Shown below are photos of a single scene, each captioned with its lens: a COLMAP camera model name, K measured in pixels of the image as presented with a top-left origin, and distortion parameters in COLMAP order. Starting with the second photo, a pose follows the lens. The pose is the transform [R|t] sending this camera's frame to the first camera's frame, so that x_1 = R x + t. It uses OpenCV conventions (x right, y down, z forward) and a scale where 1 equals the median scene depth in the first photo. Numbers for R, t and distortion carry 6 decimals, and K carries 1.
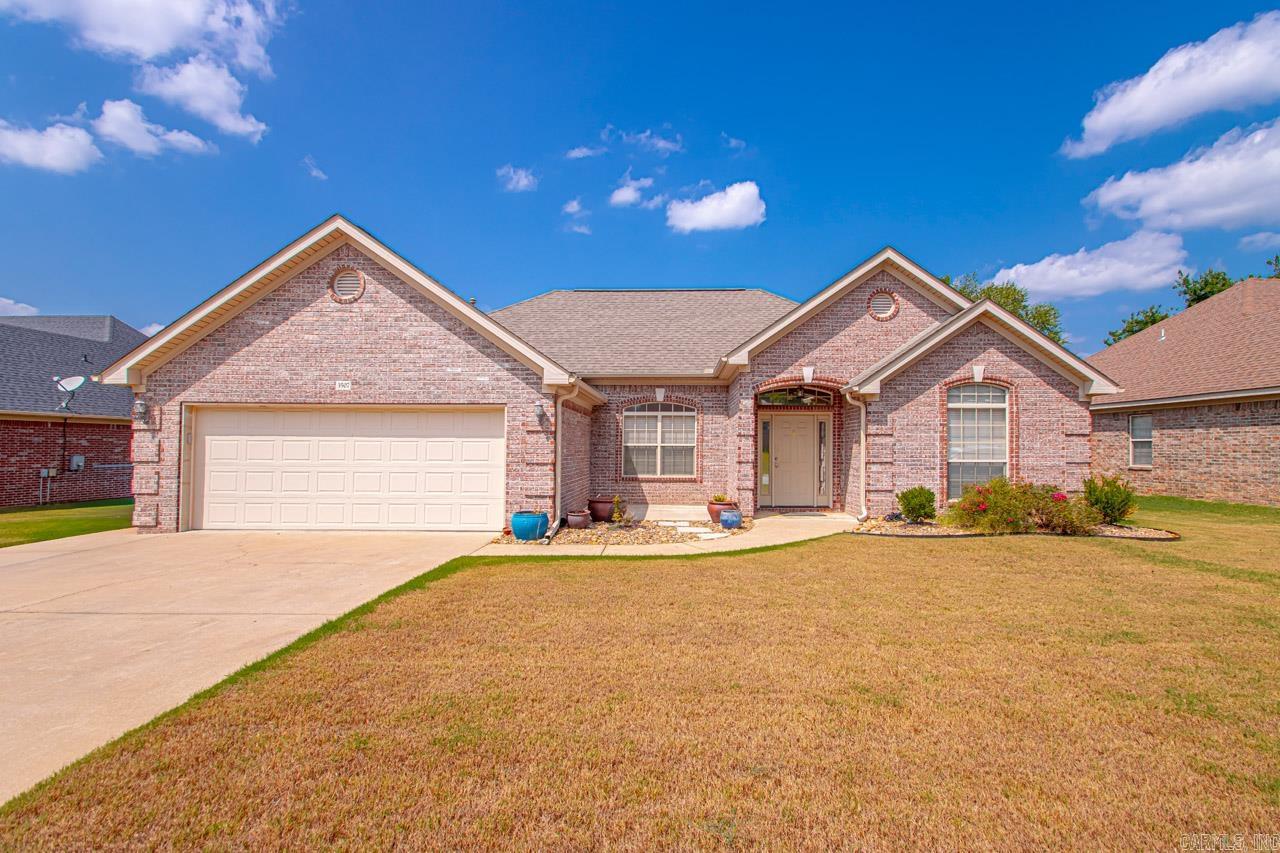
lens RADIAL K [[595.0, 0, 636.6], [0, 595.0, 436.5], [0, 0, 1]] dist [0.014230, -0.015036]
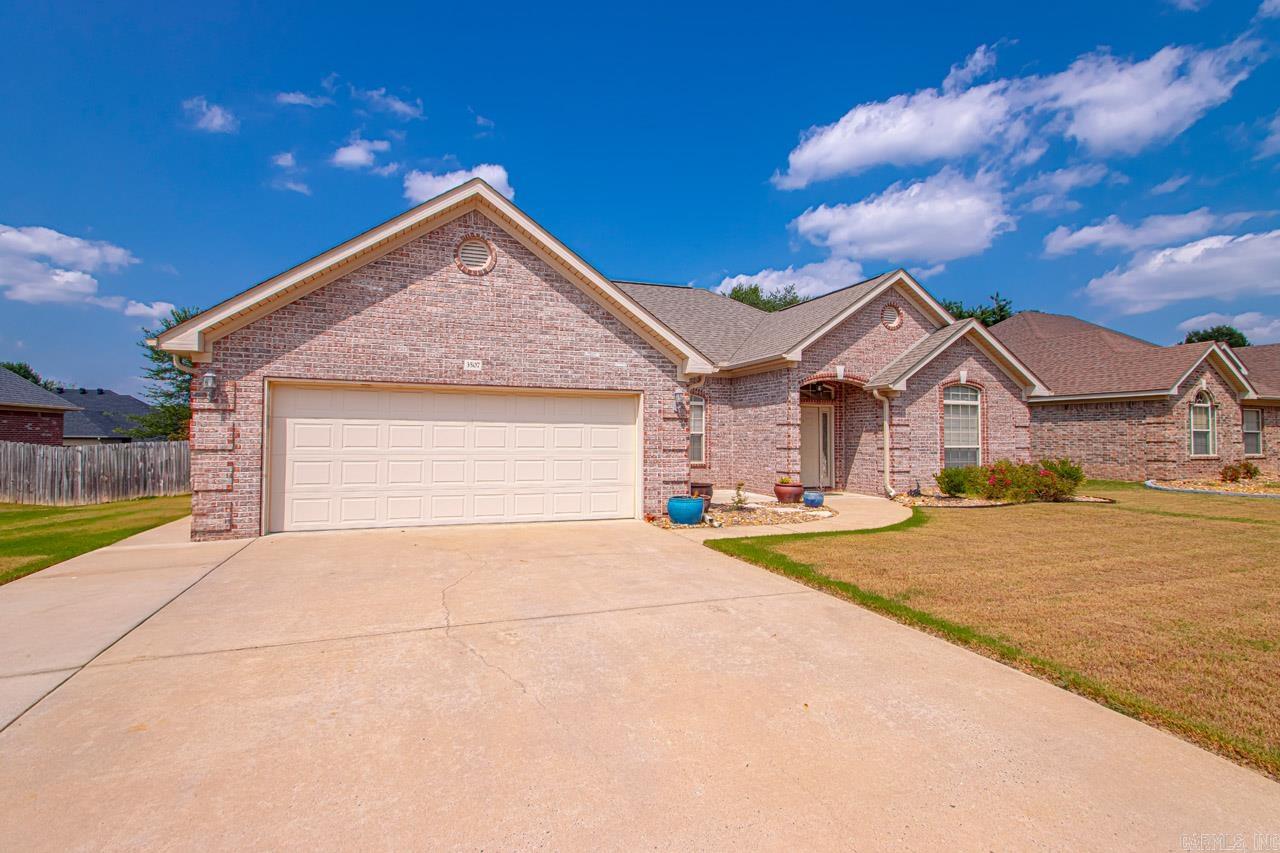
lens RADIAL K [[595.0, 0, 637.6], [0, 595.0, 422.2], [0, 0, 1]] dist [0.014230, -0.015036]
pose [[0.940802, 0.011378, 0.338765, -0.557879], [-0.009506, 0.999929, -0.007185, 0.005644], [-0.338822, 0.003540, 0.940844, 0.057864]]
